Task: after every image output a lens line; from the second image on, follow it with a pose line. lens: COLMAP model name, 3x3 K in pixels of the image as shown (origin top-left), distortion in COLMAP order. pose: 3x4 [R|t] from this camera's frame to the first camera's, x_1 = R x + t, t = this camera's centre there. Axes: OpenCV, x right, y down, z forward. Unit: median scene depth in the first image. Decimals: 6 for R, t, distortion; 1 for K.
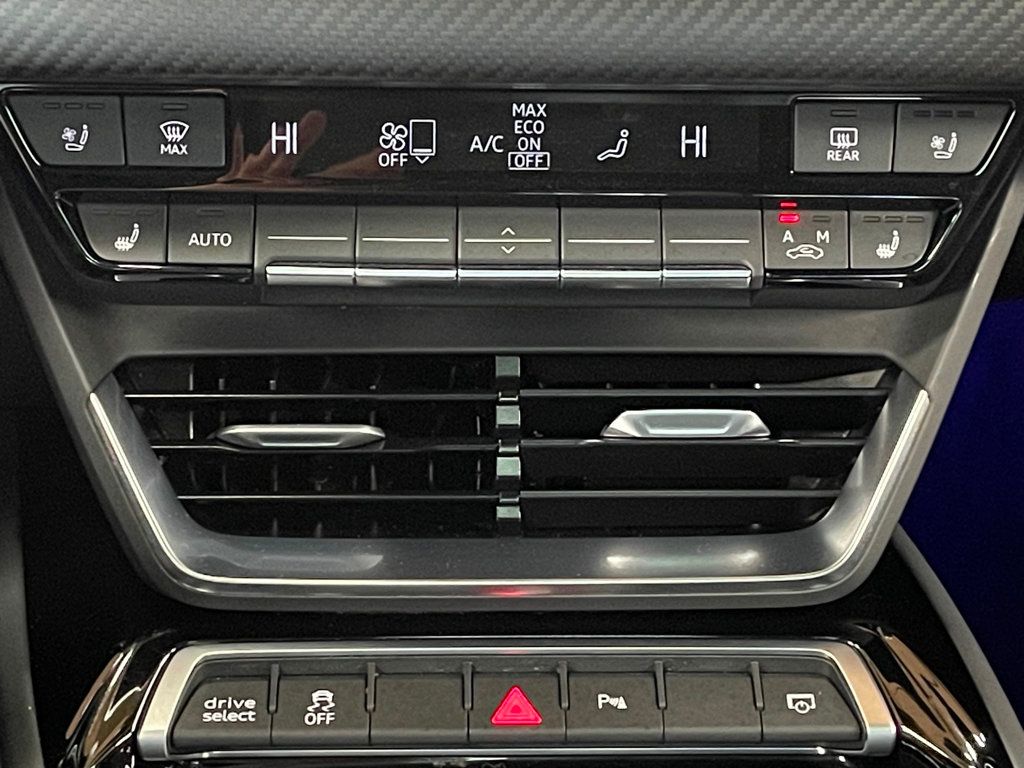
lens RADIAL K [[2398.3, 0, 511.6], [0, 2398.3, 384.3], [0, 0, 1]] dist [0.170239, 0.000000]
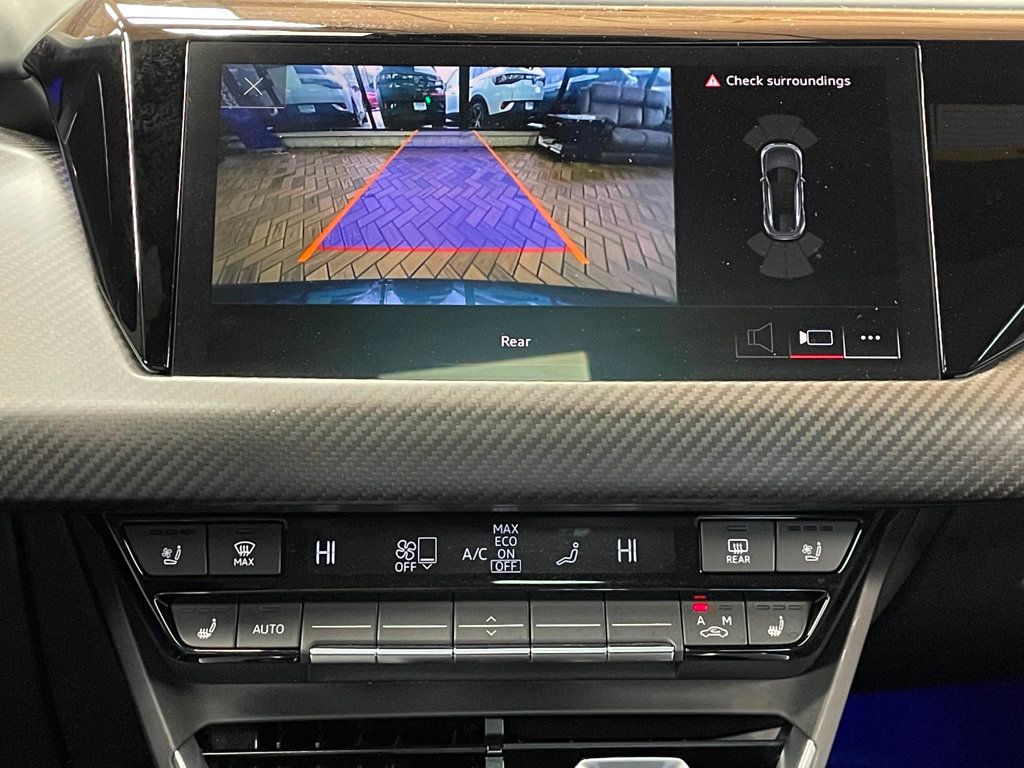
lens RADIAL K [[1576.7, 0, 512.6], [0, 1576.7, 383.5], [0, 0, 1]] dist [0.122832, 0.000000]
pose [[0.999781, -0.015986, -0.013540, 0.024540], [0.012081, 0.967975, -0.250757, 0.030398], [0.017115, 0.250539, 0.967955, 0.113690]]
